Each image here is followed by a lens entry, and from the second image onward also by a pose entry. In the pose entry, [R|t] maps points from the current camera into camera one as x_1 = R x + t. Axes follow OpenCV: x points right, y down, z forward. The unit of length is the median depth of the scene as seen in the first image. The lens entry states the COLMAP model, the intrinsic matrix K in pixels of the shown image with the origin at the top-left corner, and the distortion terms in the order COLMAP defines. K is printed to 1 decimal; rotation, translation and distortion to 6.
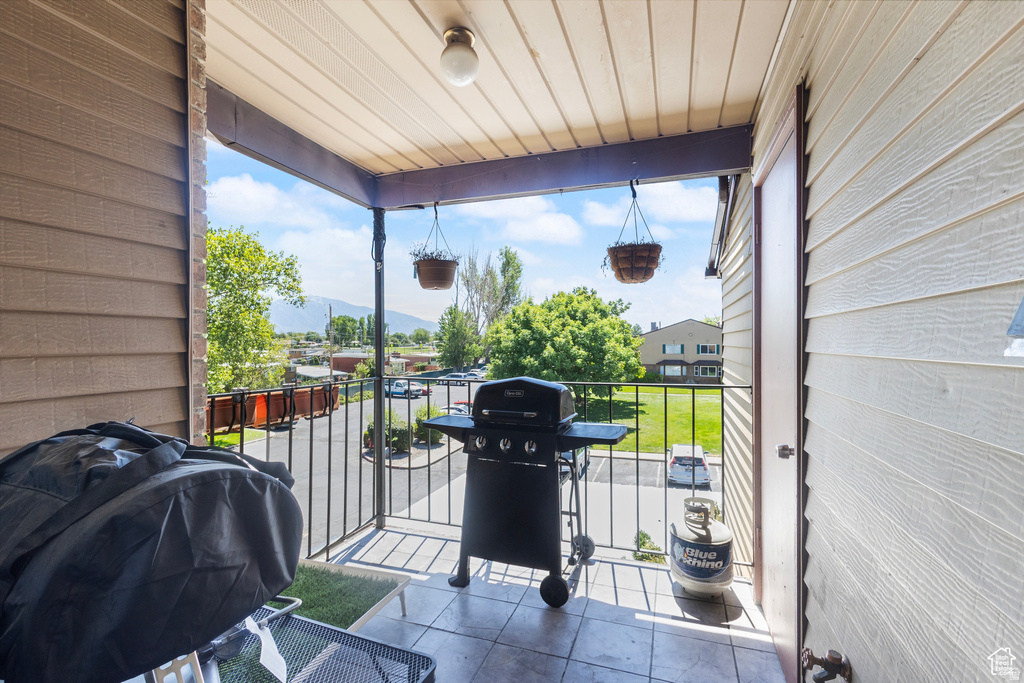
lens RADIAL K [[473.4, 0, 515.5], [0, 473.4, 339.8], [0, 0, 1]] dist [0.007641, -0.001567]
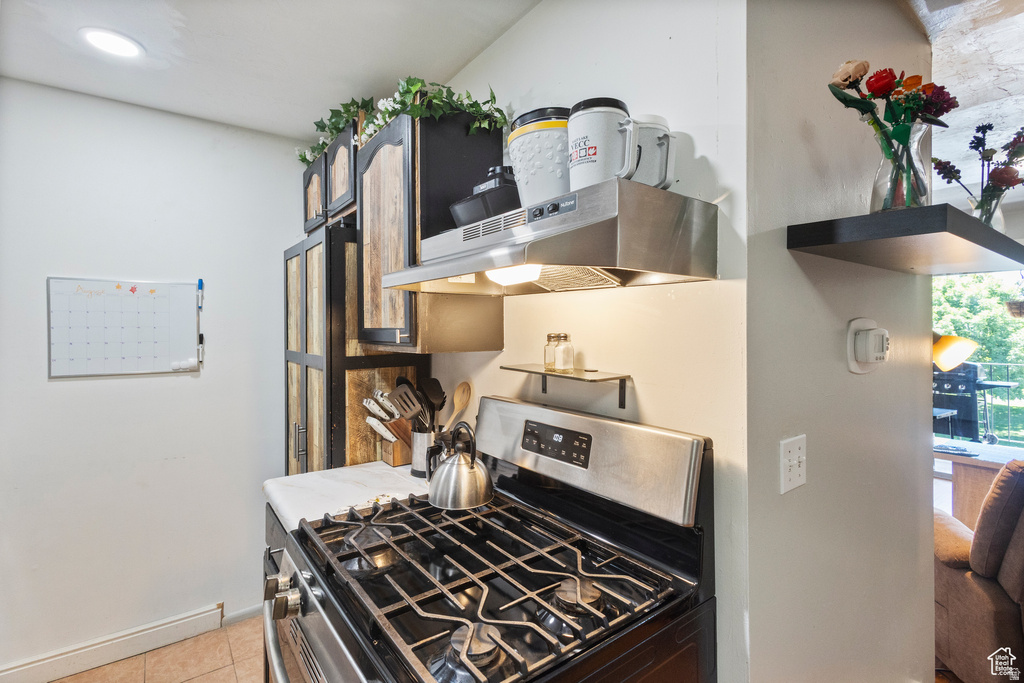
lens RADIAL K [[473.4, 0, 520.6], [0, 473.4, 325.3], [0, 0, 1]] dist [0.007641, -0.001567]
pose [[0.818398, -0.006485, -0.574615, -0.027364], [0.003129, 0.999972, -0.006828, -0.005909], [0.574643, 0.003790, 0.818395, -0.152424]]
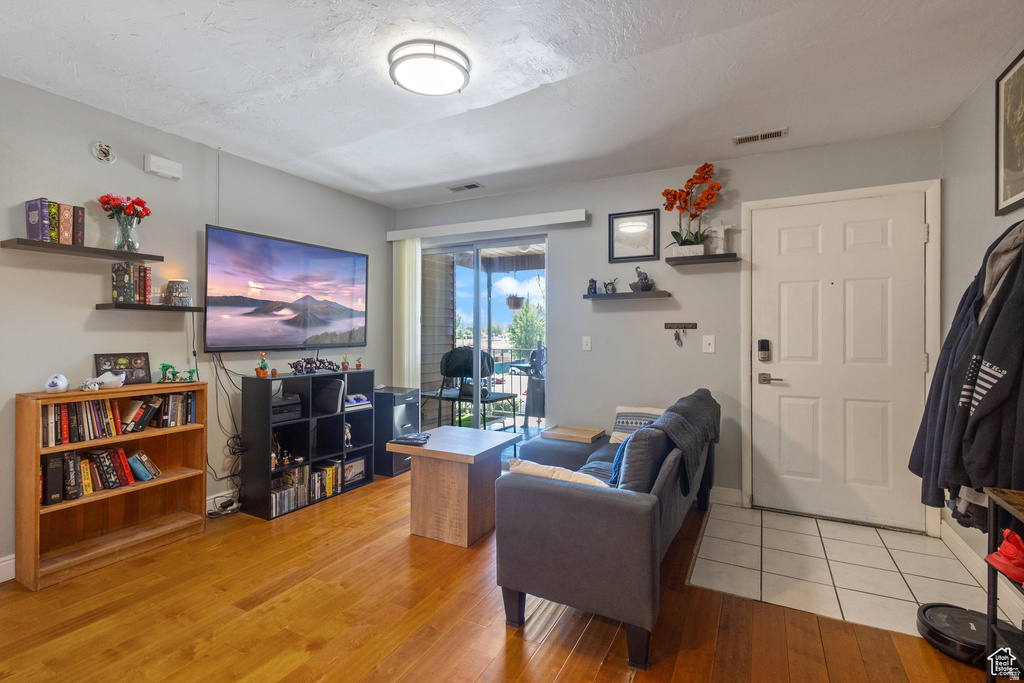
lens RADIAL K [[473.4, 0, 511.6], [0, 473.4, 336.0], [0, 0, 1]] dist [0.007641, -0.001567]
pose [[0.987267, 0.003504, -0.159033, 0.014921], [-0.002226, 0.999964, 0.008214, 0.000401], [0.159056, -0.007756, 0.987239, -0.104711]]
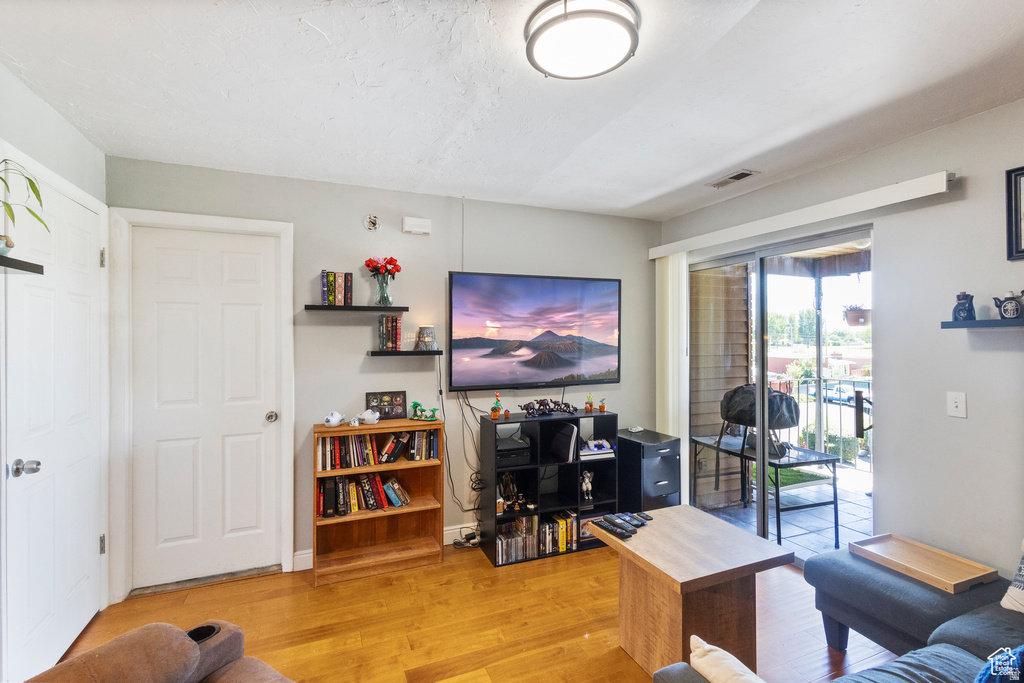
lens RADIAL K [[473.4, 0, 510.1], [0, 473.4, 341.7], [0, 0, 1]] dist [0.007641, -0.001567]
pose [[0.660134, 0.000843, -0.751147, 0.022342], [0.004844, 0.999974, 0.005380, -0.005399], [0.751132, -0.007190, 0.660113, -0.081844]]
